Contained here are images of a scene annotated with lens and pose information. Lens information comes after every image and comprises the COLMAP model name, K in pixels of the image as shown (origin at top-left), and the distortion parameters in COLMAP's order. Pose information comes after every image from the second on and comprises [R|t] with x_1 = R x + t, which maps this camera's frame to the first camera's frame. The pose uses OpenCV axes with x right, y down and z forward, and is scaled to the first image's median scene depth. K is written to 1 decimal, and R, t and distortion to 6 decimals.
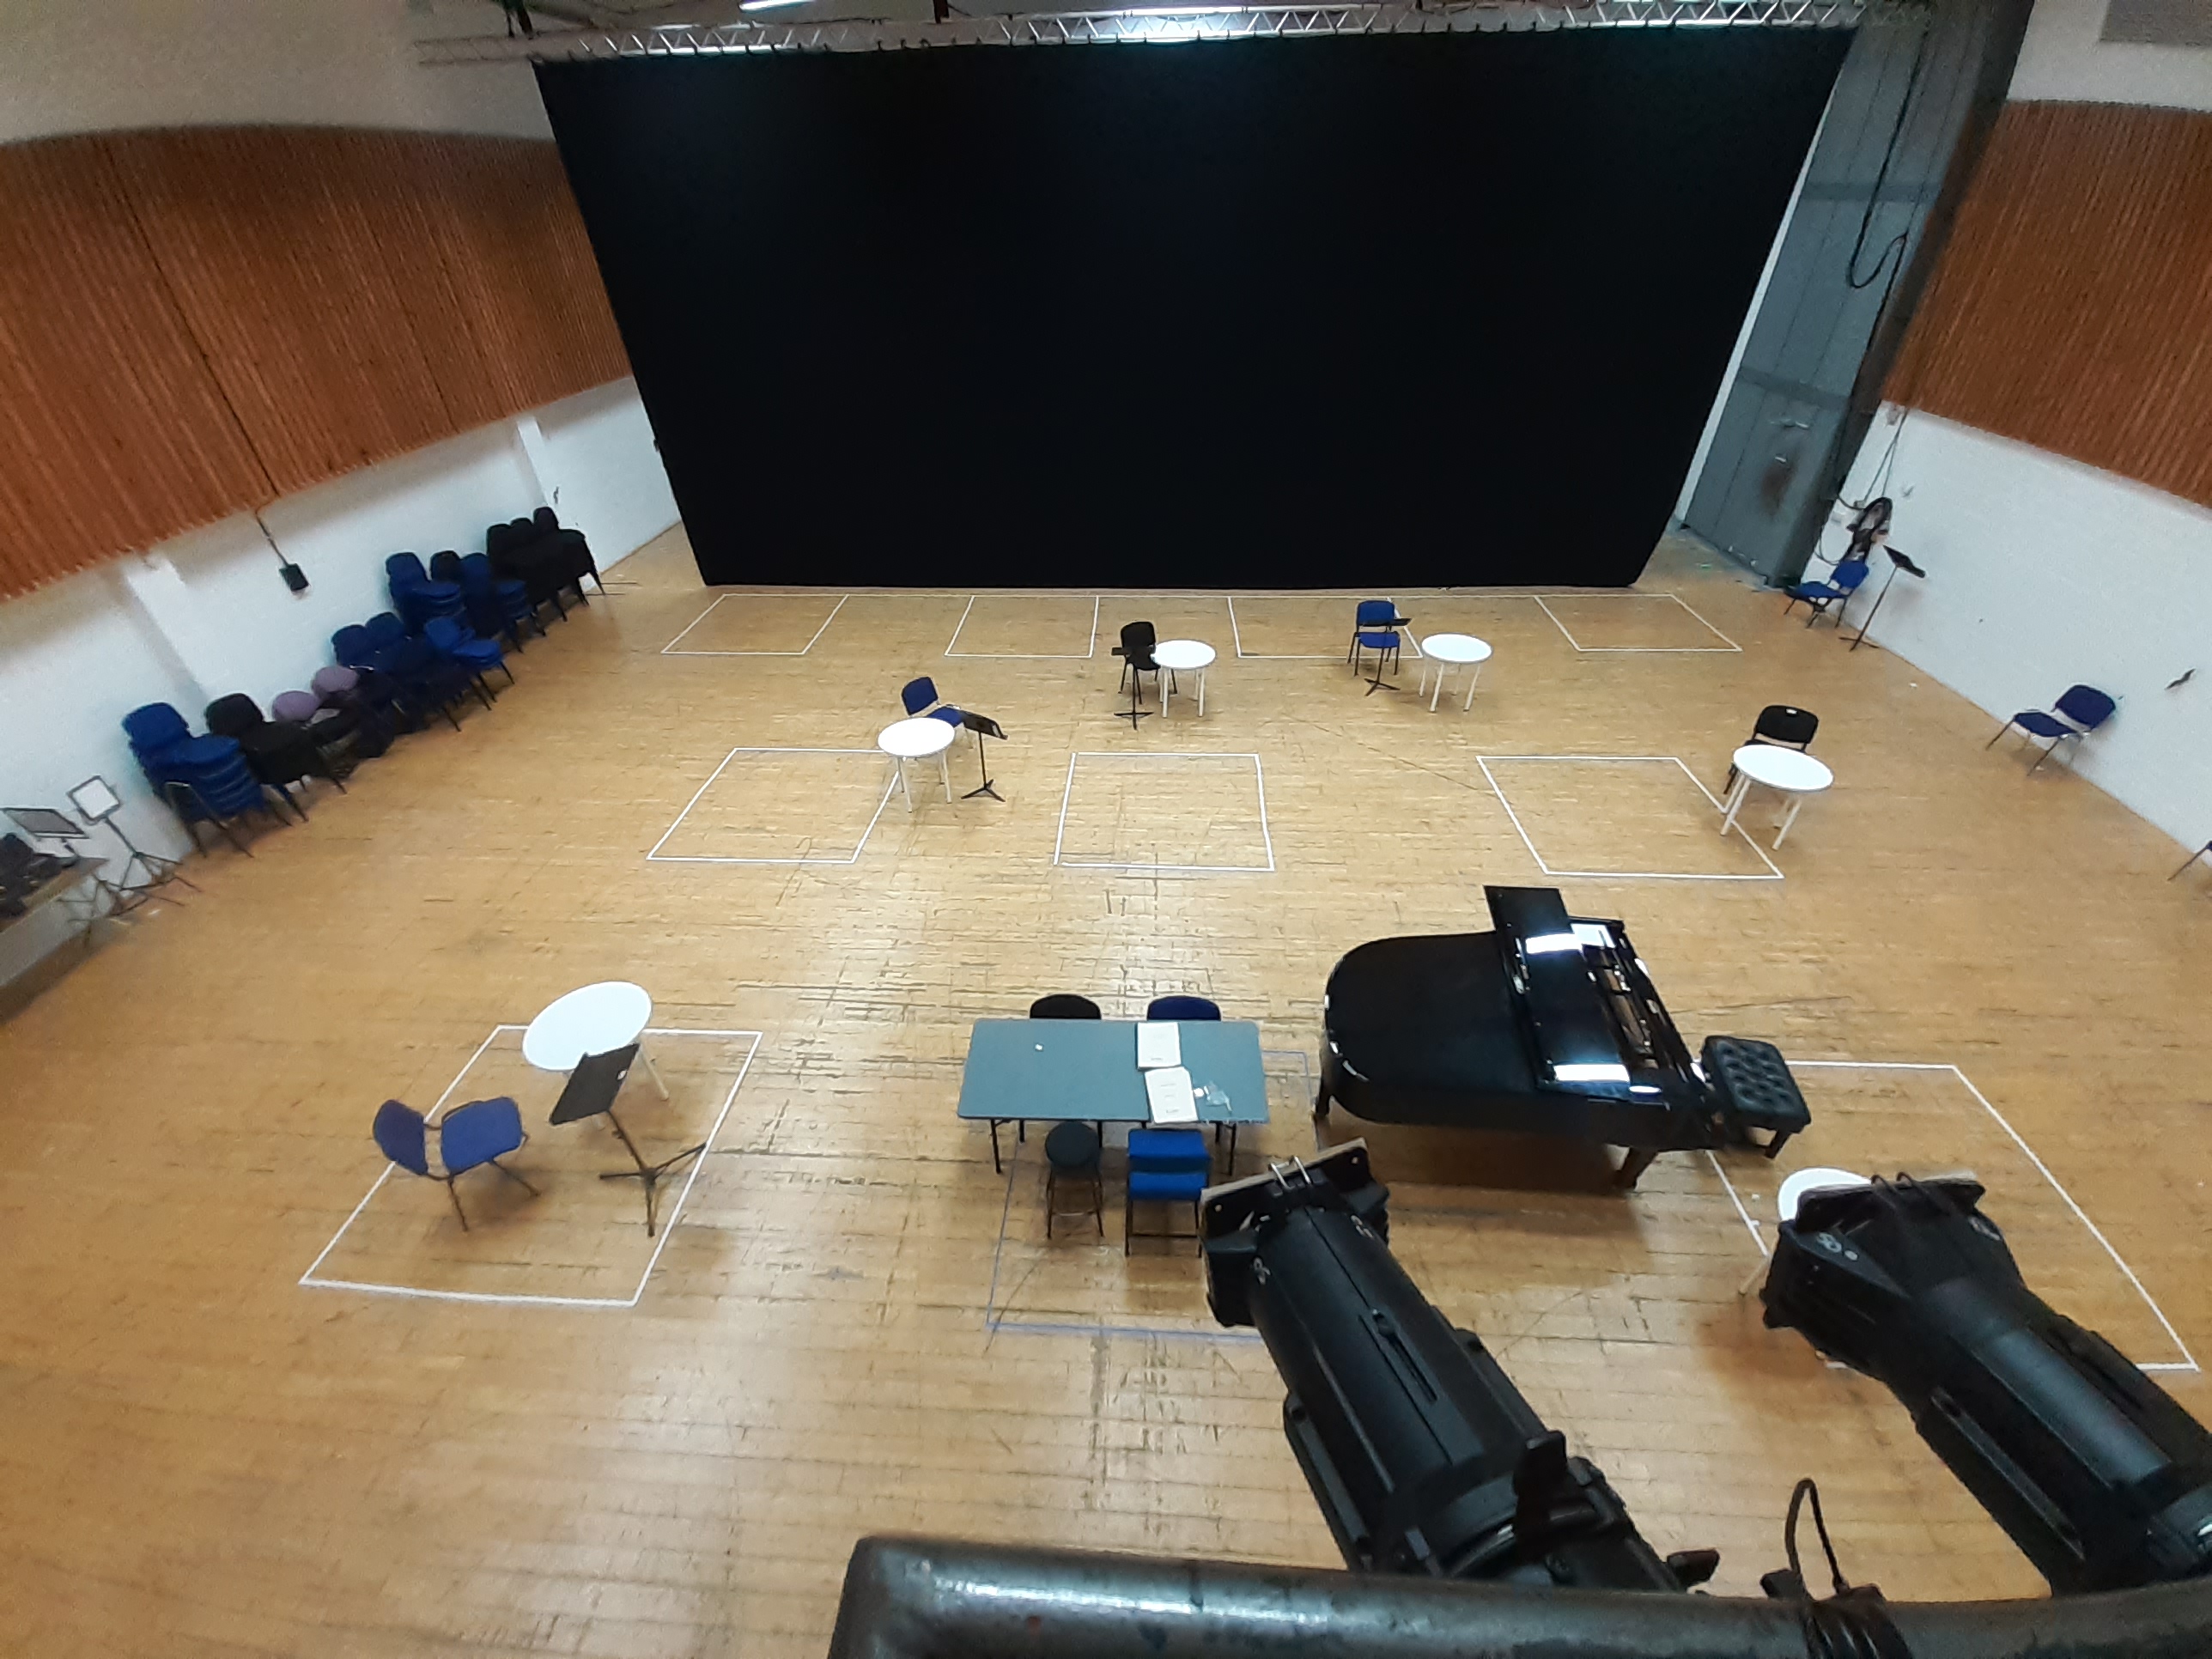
lens RADIAL K [[876.2, 0, 1107.3], [0, 876.2, 843.4], [0, 0, 1]] dist [0.022419, -0.017155]
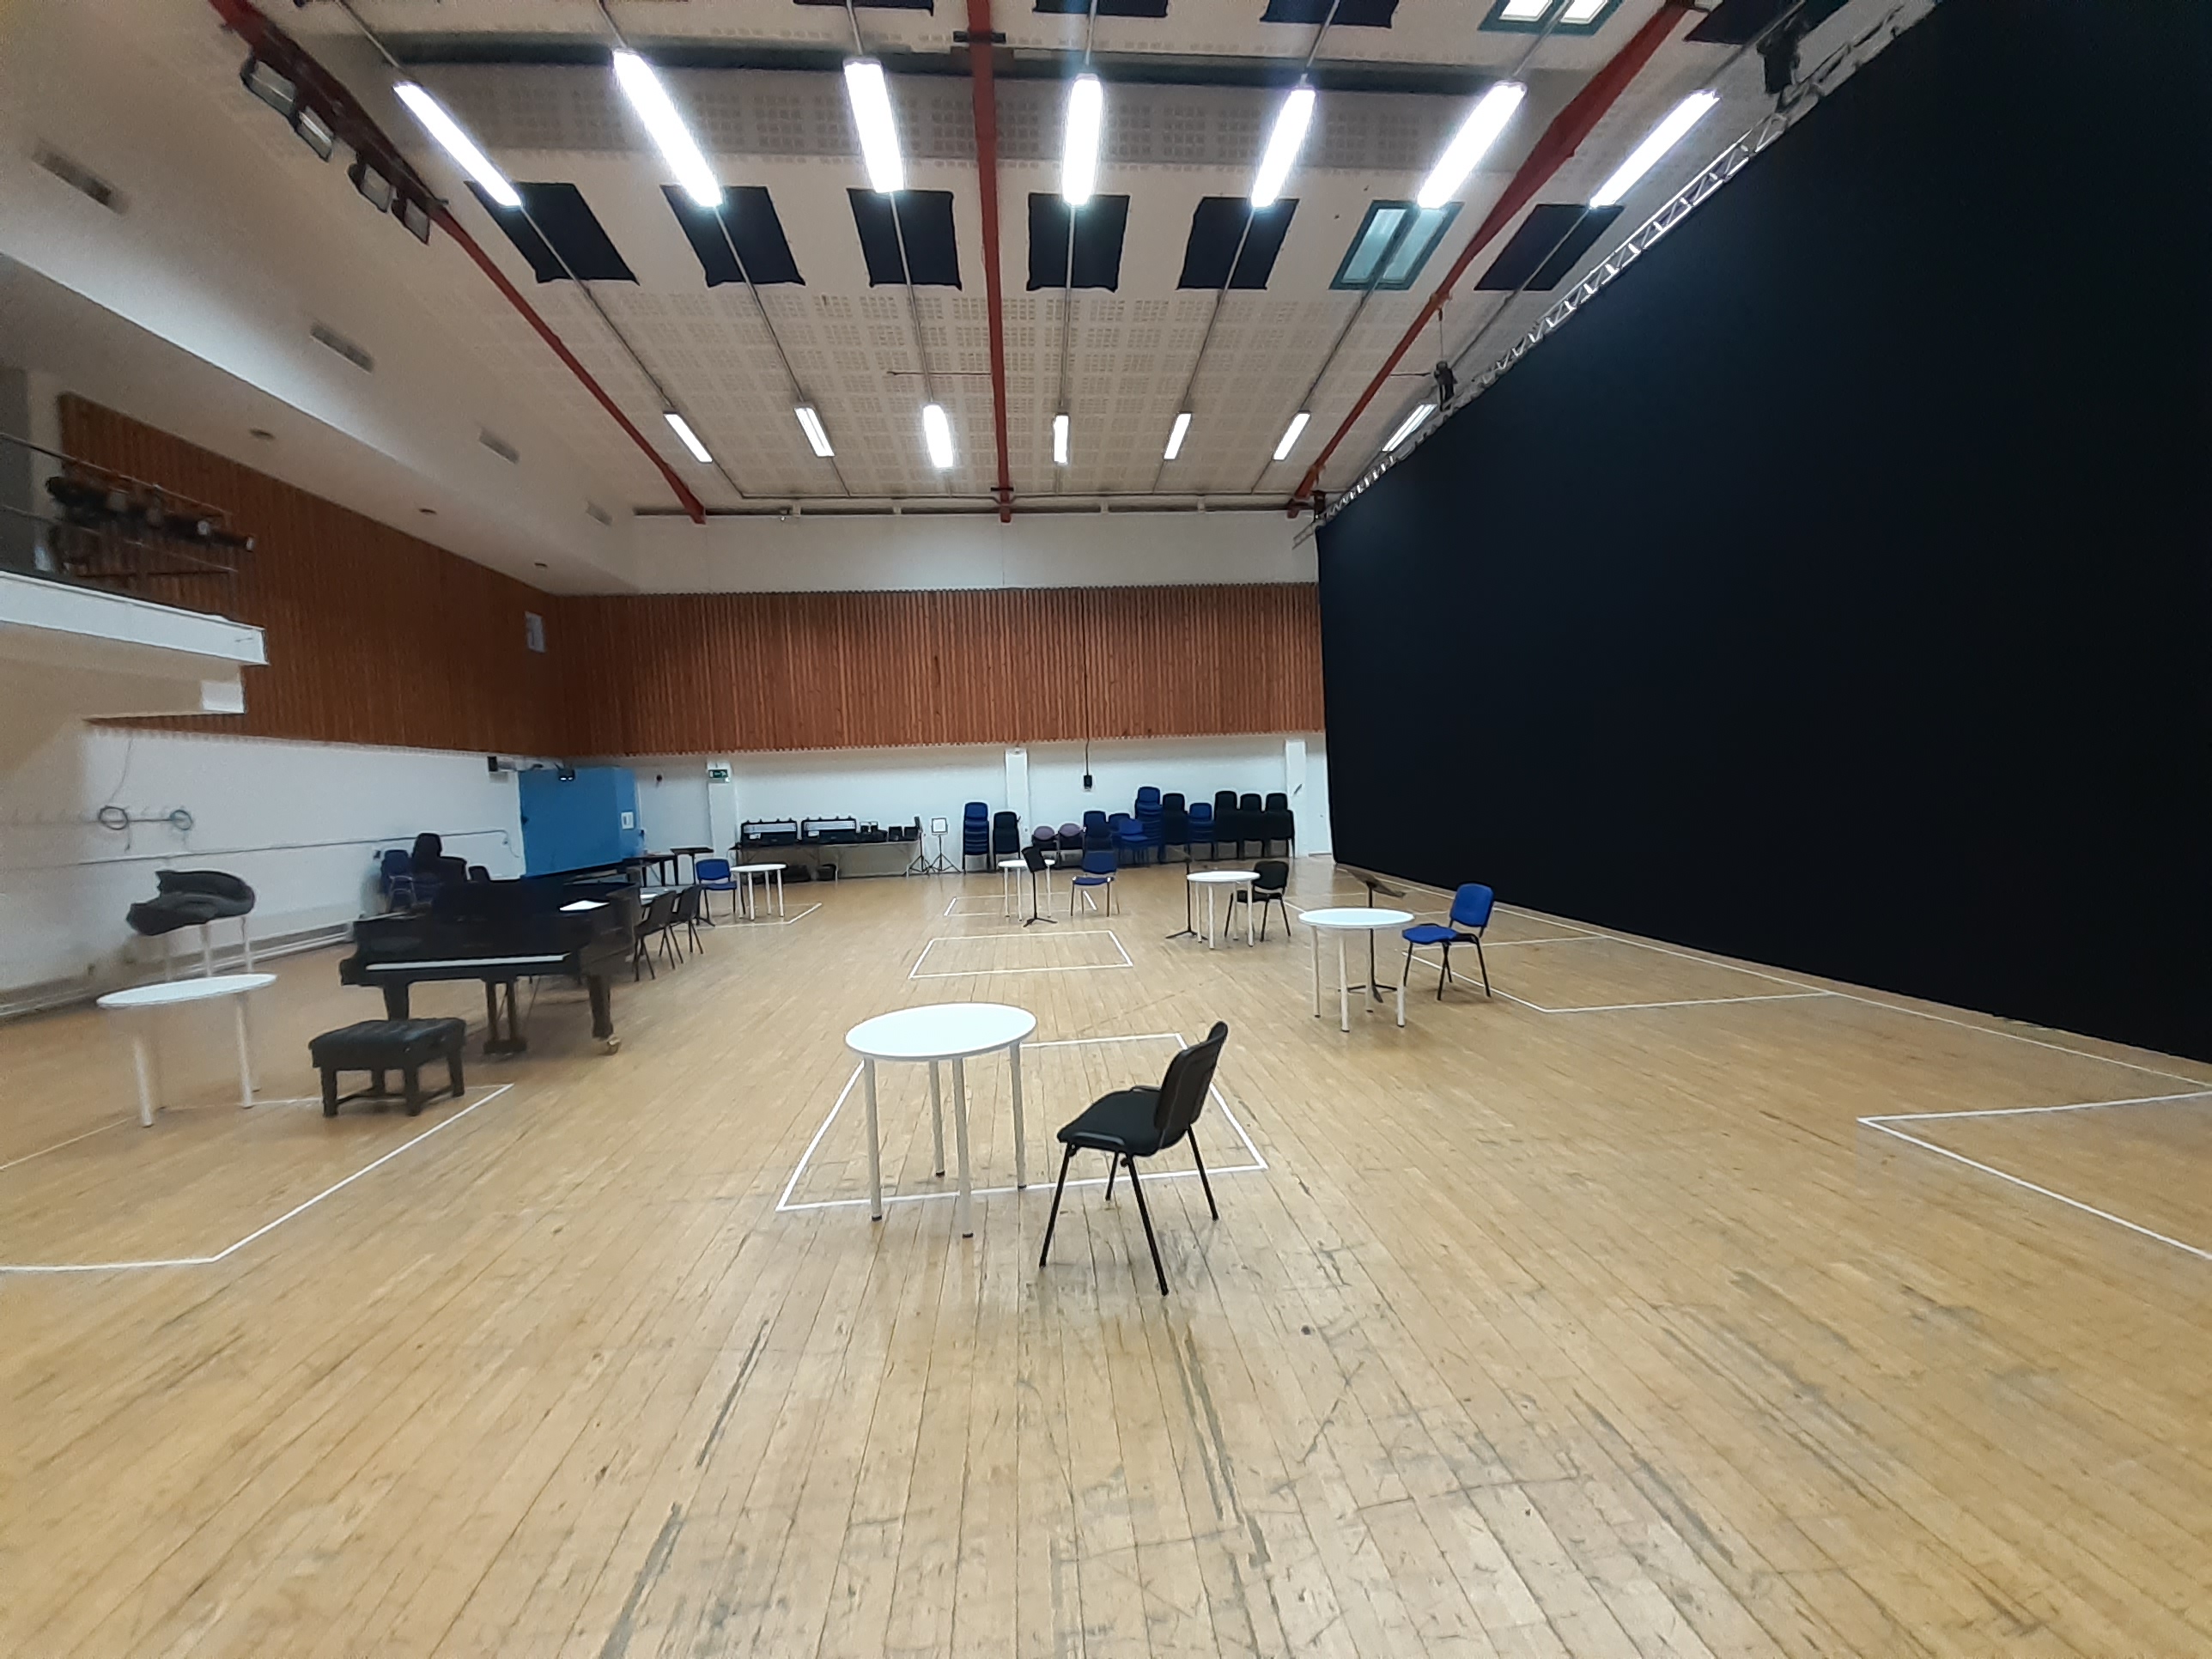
lens RADIAL K [[876.2, 0, 1107.3], [0, 876.2, 843.4], [0, 0, 1]] dist [0.022419, -0.017155]
pose [[0.158233, 0.064929, -0.985265, 0.888065], [-0.561783, 0.826512, -0.035755, -0.126659], [0.812011, 0.559162, 0.167258, 0.700875]]
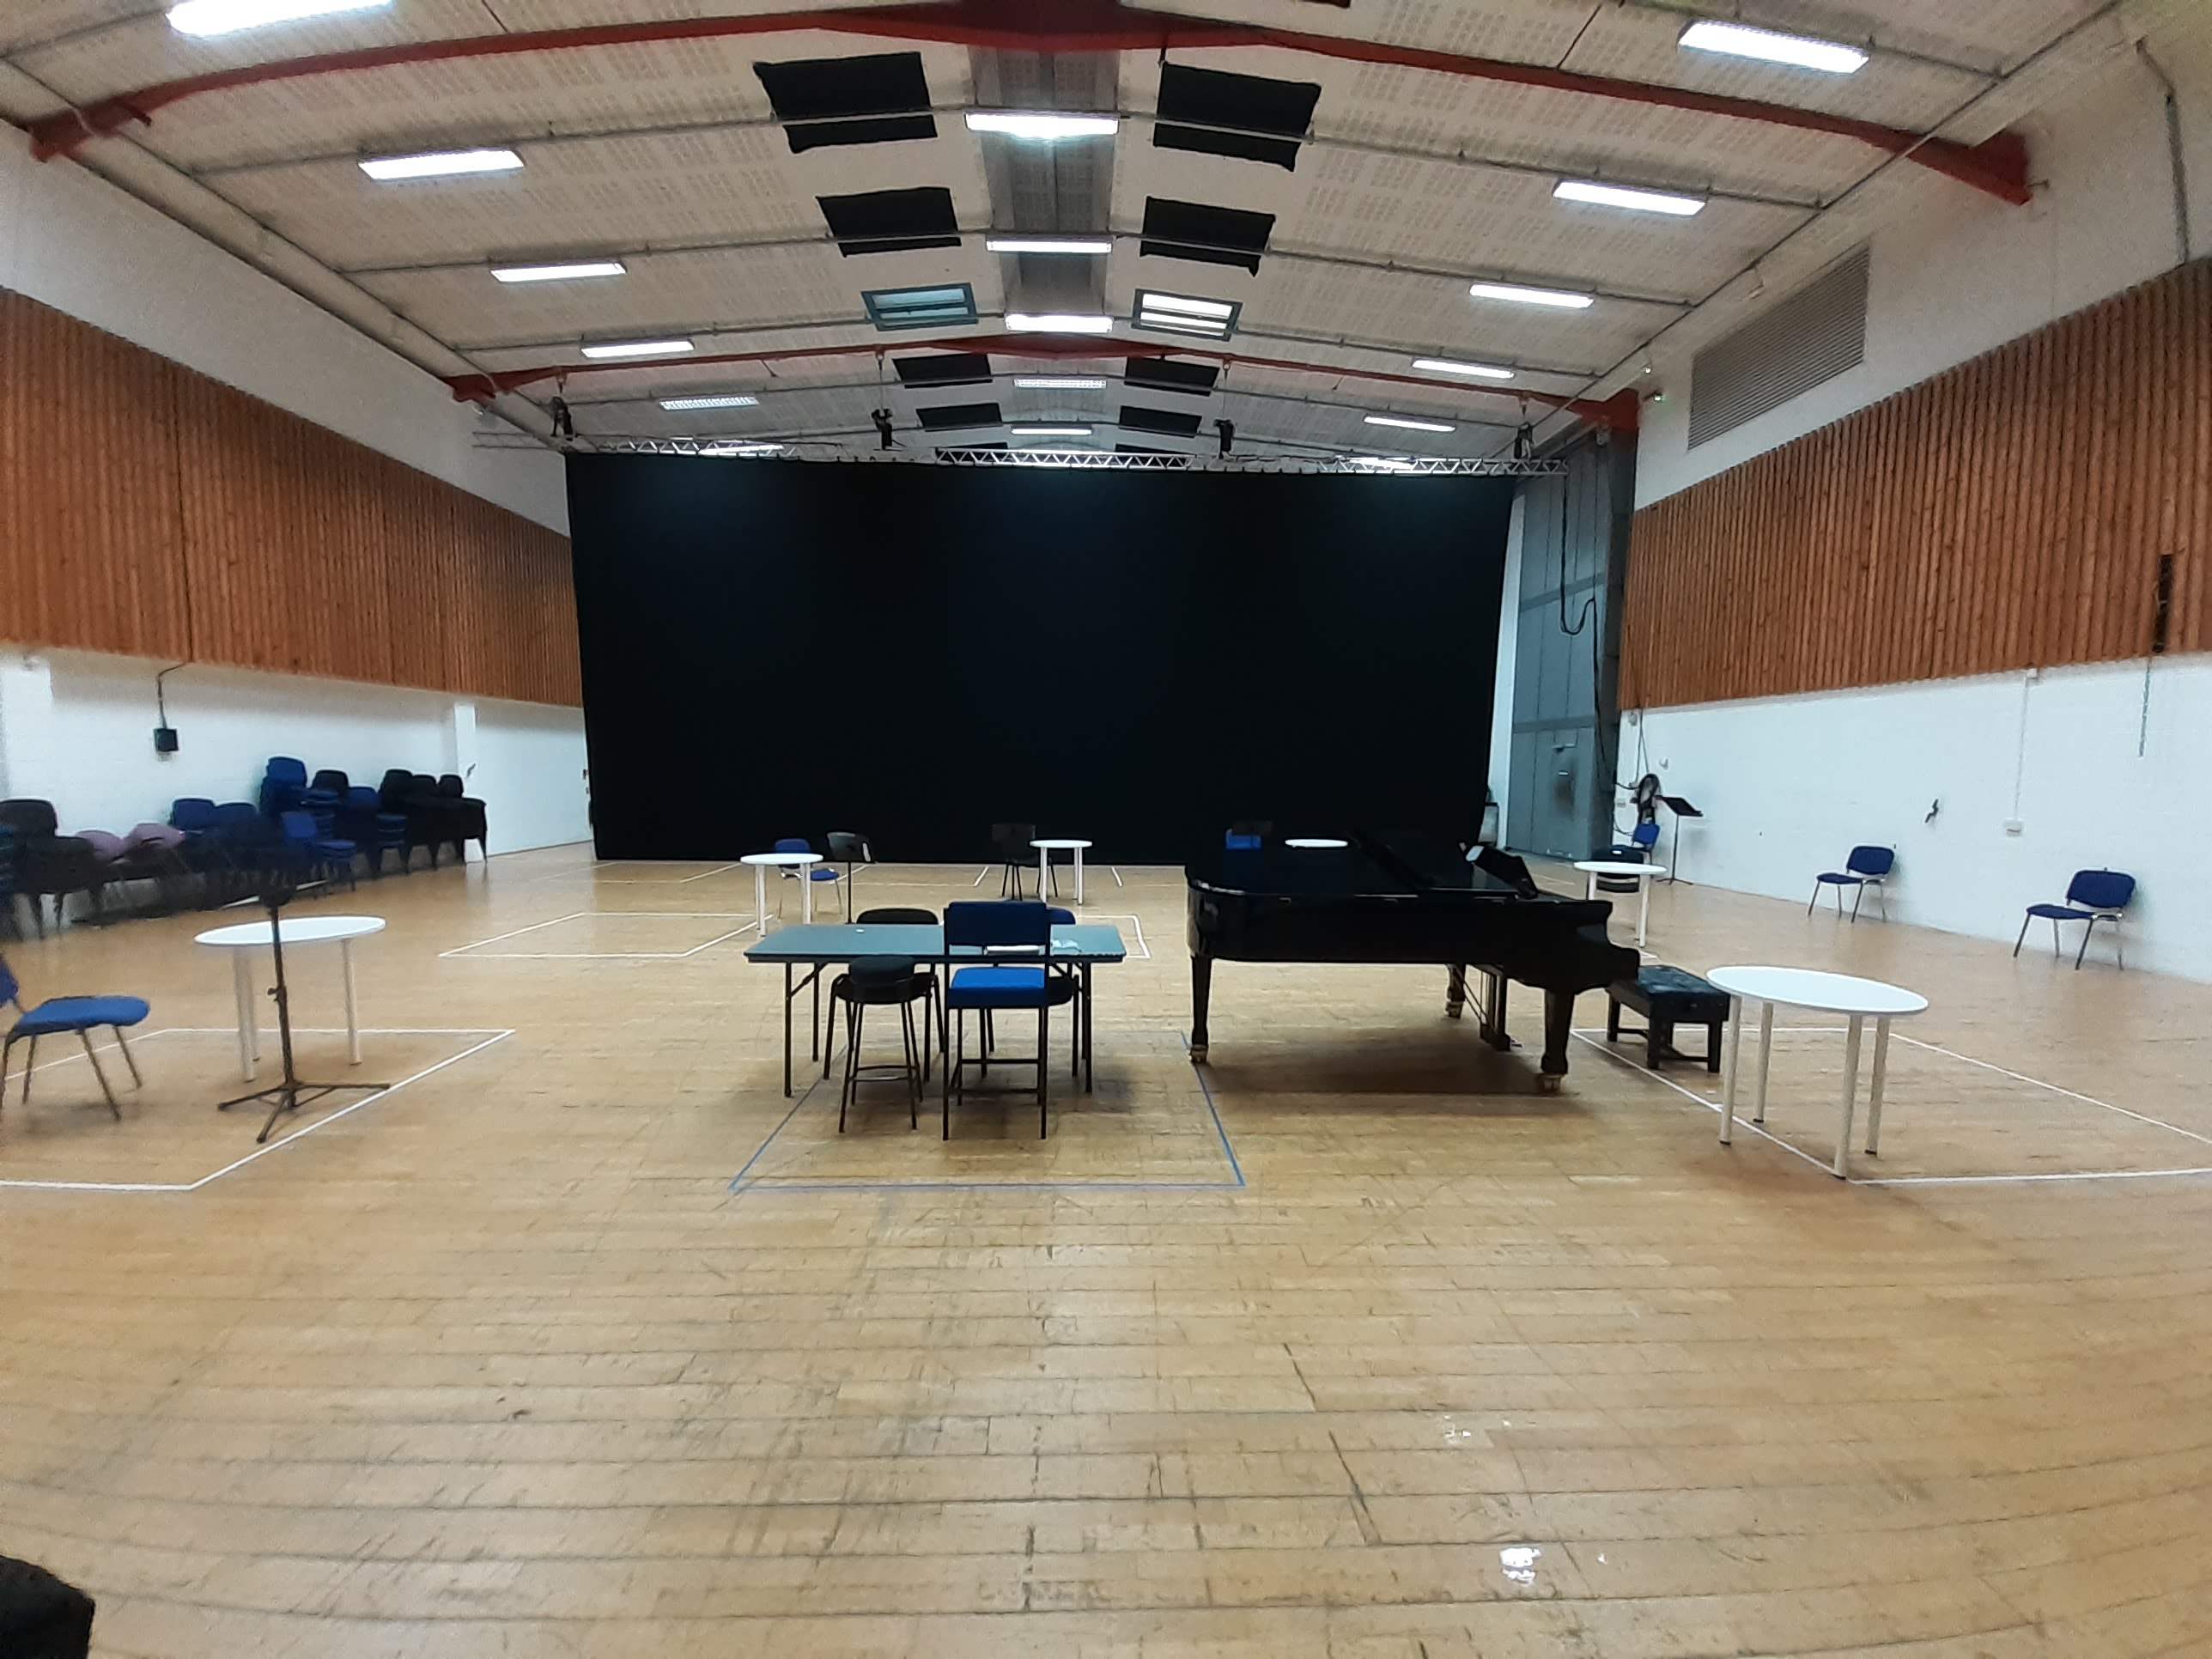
lens RADIAL K [[876.2, 0, 1107.3], [0, 876.2, 843.4], [0, 0, 1]] dist [0.022419, -0.017155]
pose [[0.995370, 0.021894, 0.093596, 0.040481], [0.030765, 0.849930, -0.525997, 0.313962], [-0.091066, 0.526441, 0.845320, 0.111100]]
